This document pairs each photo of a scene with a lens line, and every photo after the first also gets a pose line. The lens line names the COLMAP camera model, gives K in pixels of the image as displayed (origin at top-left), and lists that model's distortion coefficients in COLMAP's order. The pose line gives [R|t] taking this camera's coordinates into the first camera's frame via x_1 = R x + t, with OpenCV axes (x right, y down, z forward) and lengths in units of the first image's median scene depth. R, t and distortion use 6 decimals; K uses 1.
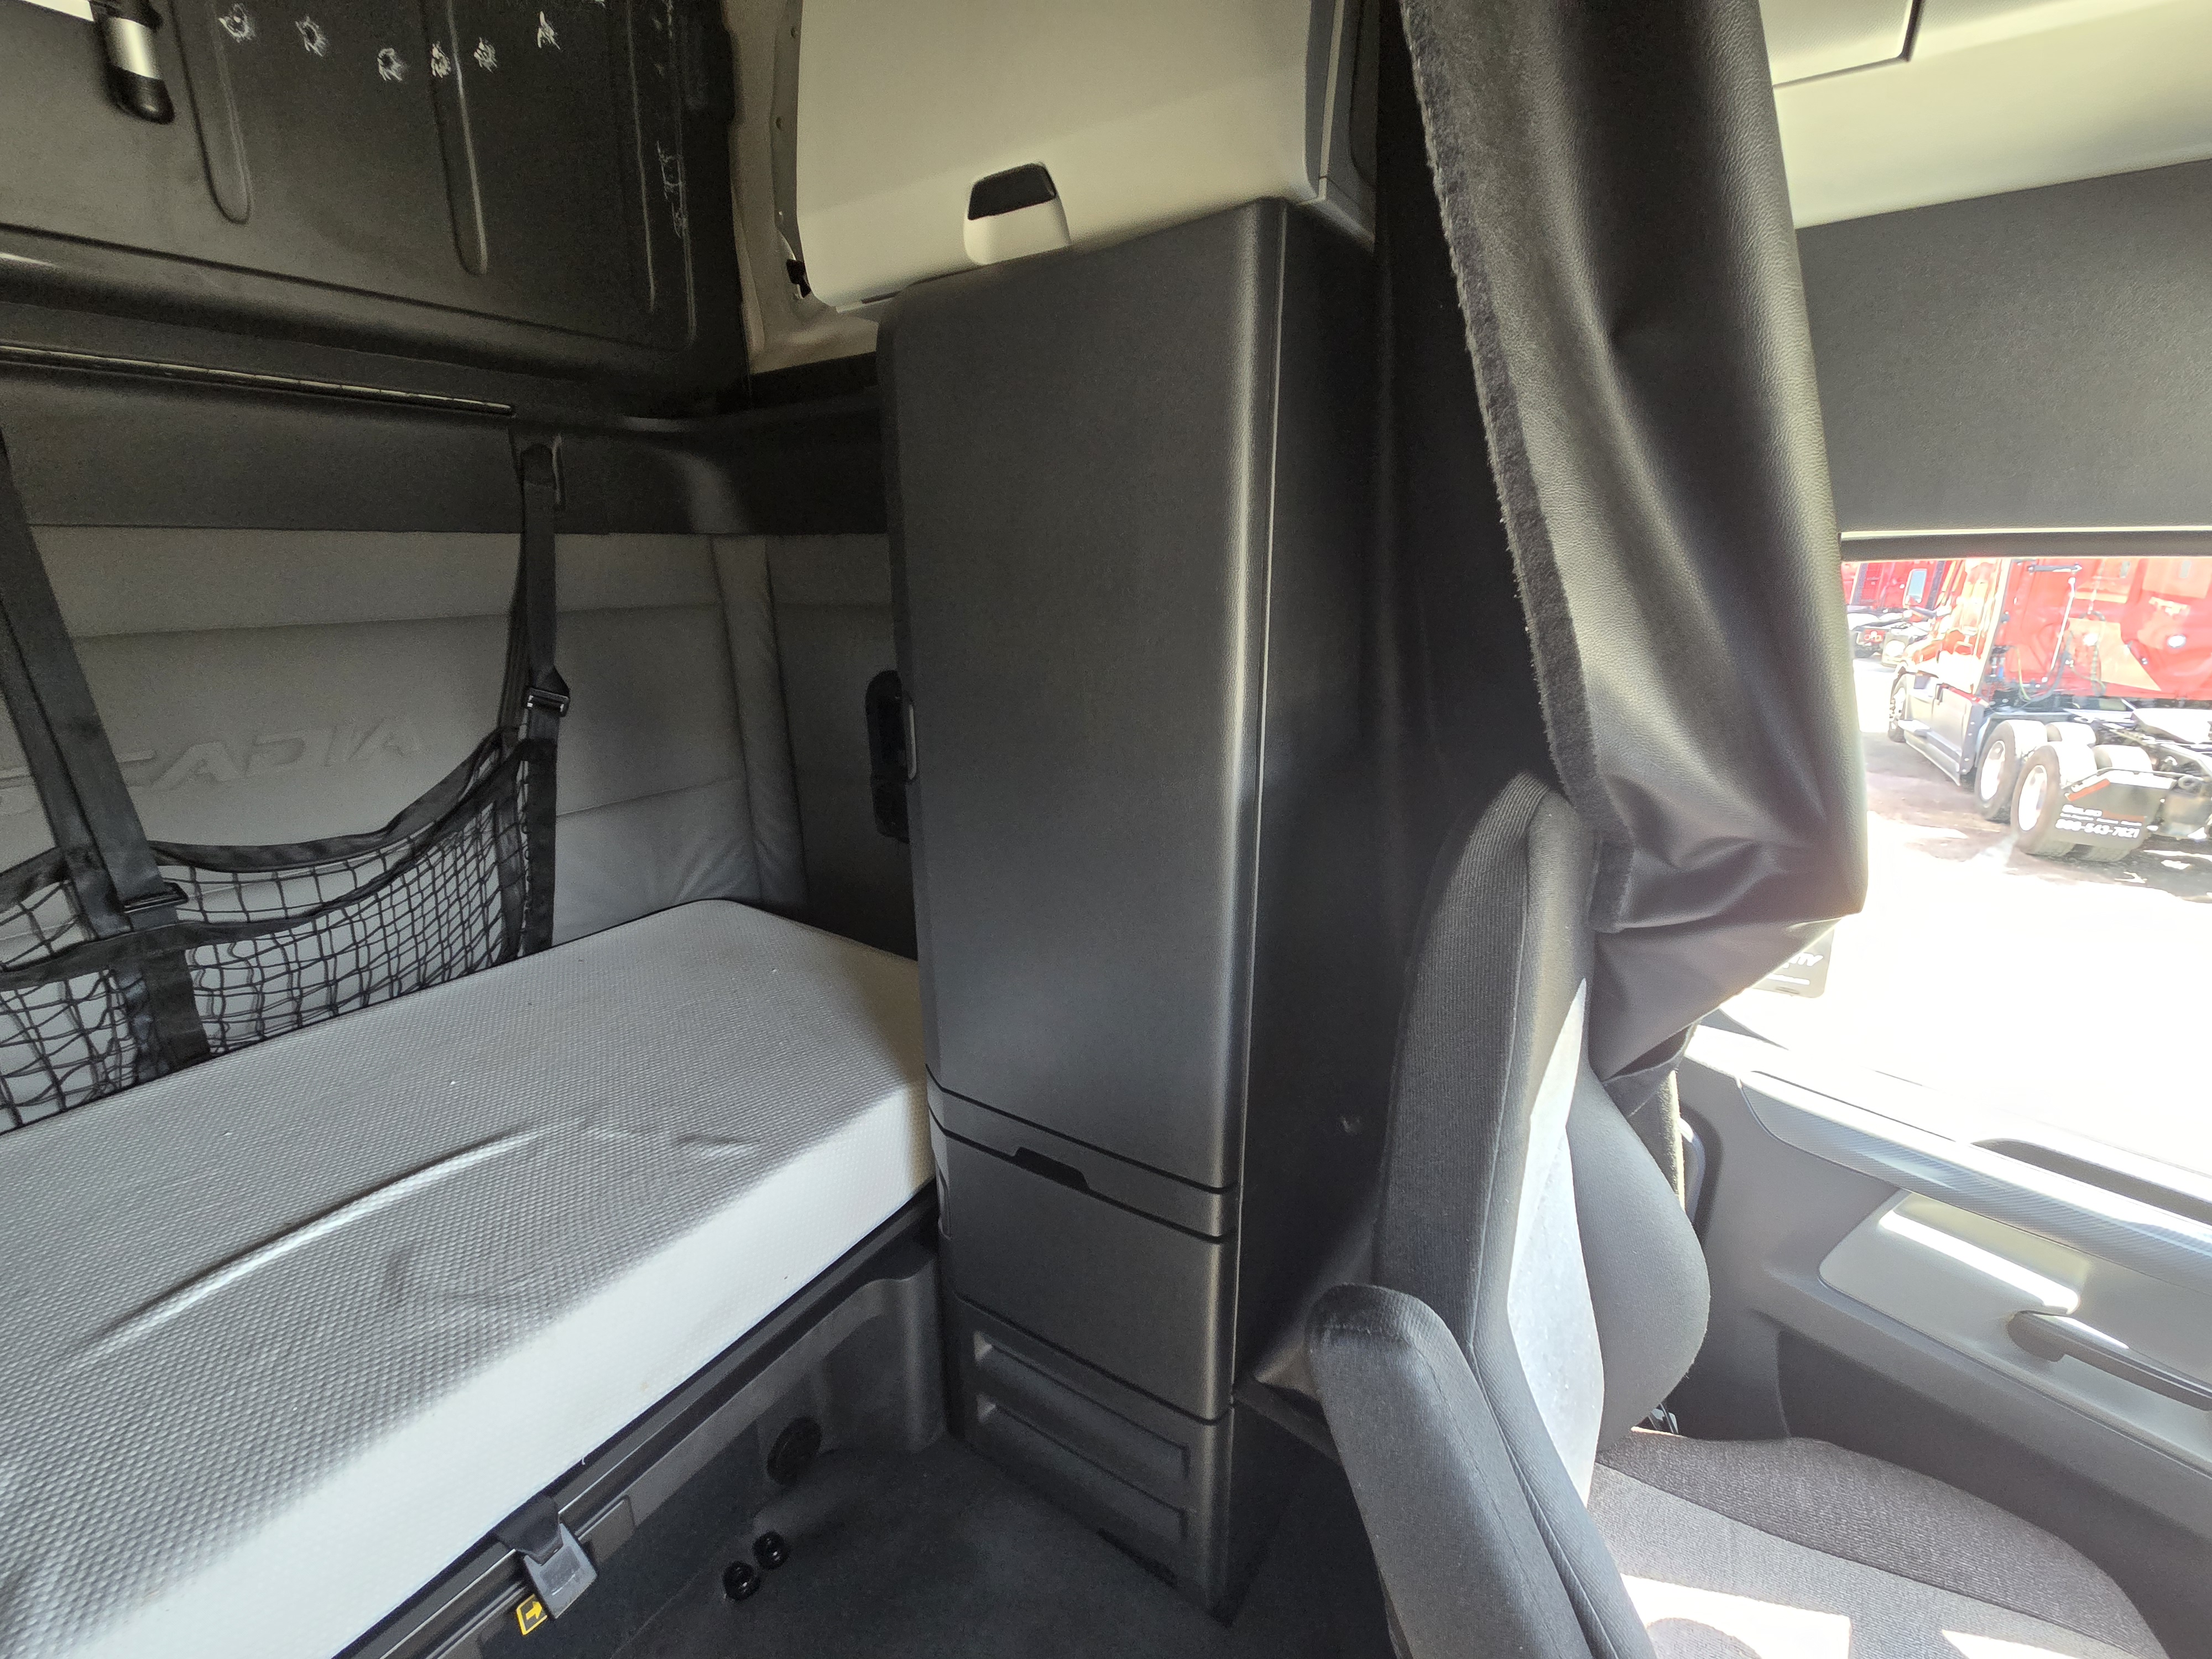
lens RADIAL K [[978.7, 0, 1106.0], [0, 978.7, 829.5], [0, 0, 1]] dist [0.073771, -0.000641]
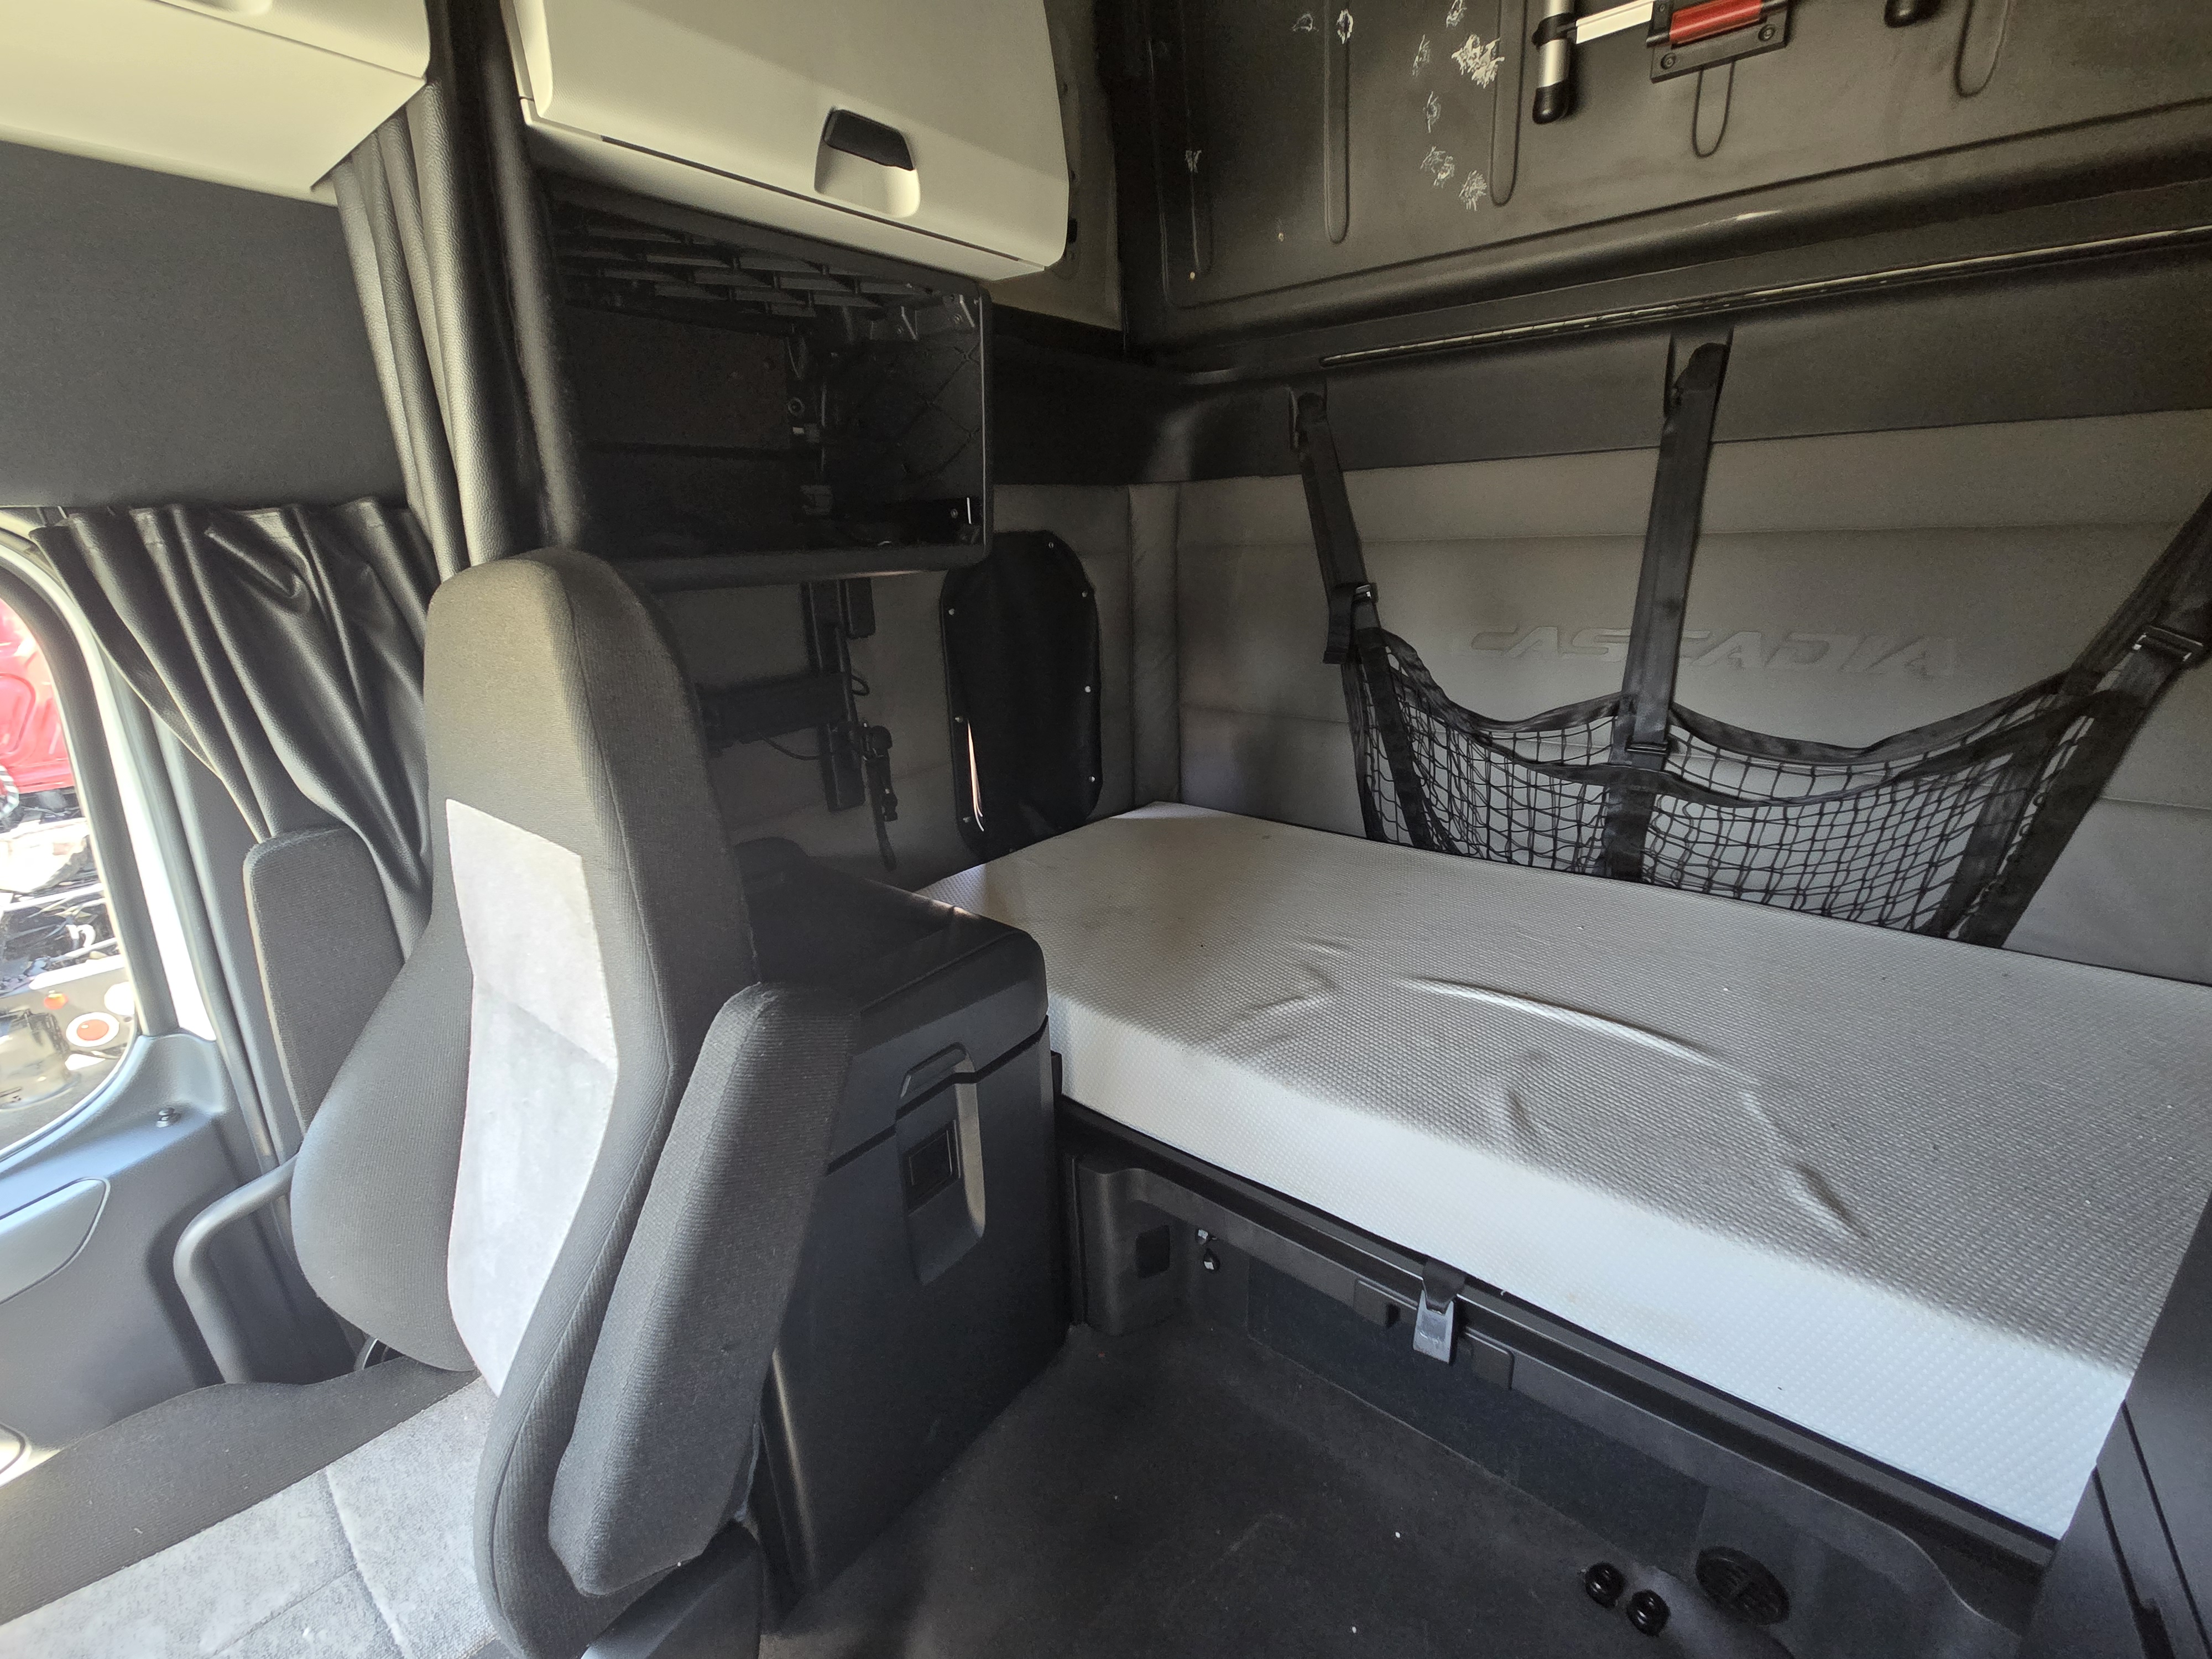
lens RADIAL K [[978.7, 0, 1106.0], [0, 978.7, 829.5], [0, 0, 1]] dist [0.073771, -0.000641]
pose [[-0.037270, 0.330015, -0.943240, 0.267255], [-0.266272, 0.906491, 0.327678, -0.058692], [0.963177, 0.263371, 0.054089, 0.285677]]
